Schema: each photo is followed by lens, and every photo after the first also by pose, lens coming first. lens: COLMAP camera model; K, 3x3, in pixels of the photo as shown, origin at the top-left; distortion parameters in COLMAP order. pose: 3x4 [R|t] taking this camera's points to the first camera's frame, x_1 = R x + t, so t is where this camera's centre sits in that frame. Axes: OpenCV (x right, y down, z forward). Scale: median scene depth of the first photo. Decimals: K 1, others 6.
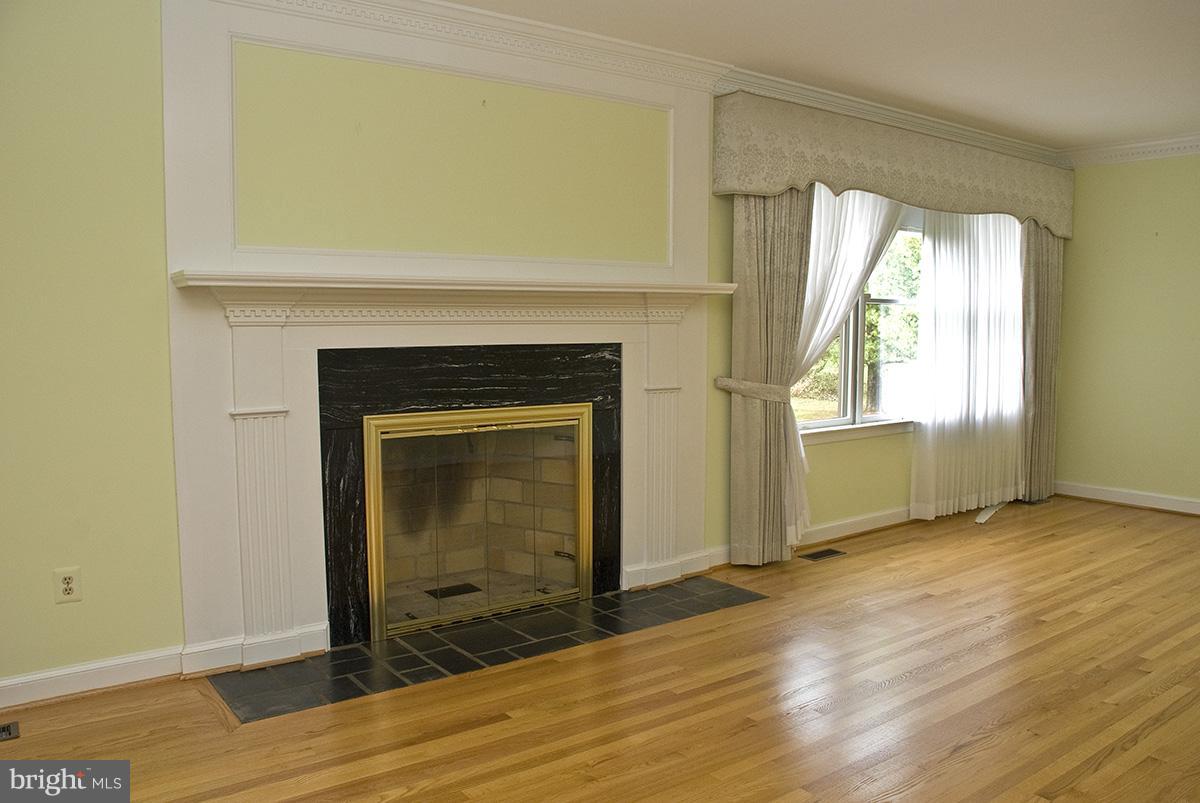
lens RADIAL K [[916.7, 0, 605.4], [0, 916.7, 404.5], [0, 0, 1]] dist [-0.152504, 0.079584]
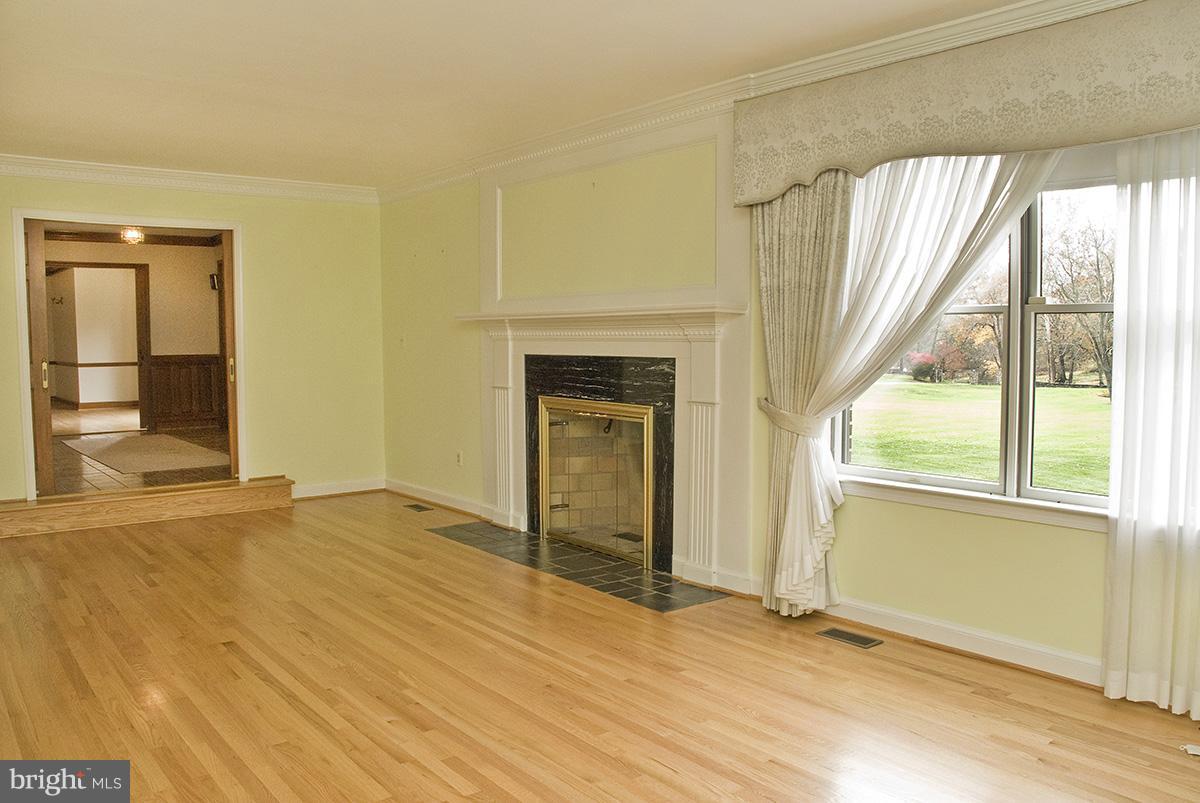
lens RADIAL K [[916.7, 0, 605.4], [0, 916.7, 404.5], [0, 0, 1]] dist [-0.152504, 0.079584]
pose [[0.049875, 0.073511, -0.996047, 1.163737], [-0.089576, 0.993598, 0.068845, -0.080799], [0.994730, 0.085789, 0.056140, 0.858493]]
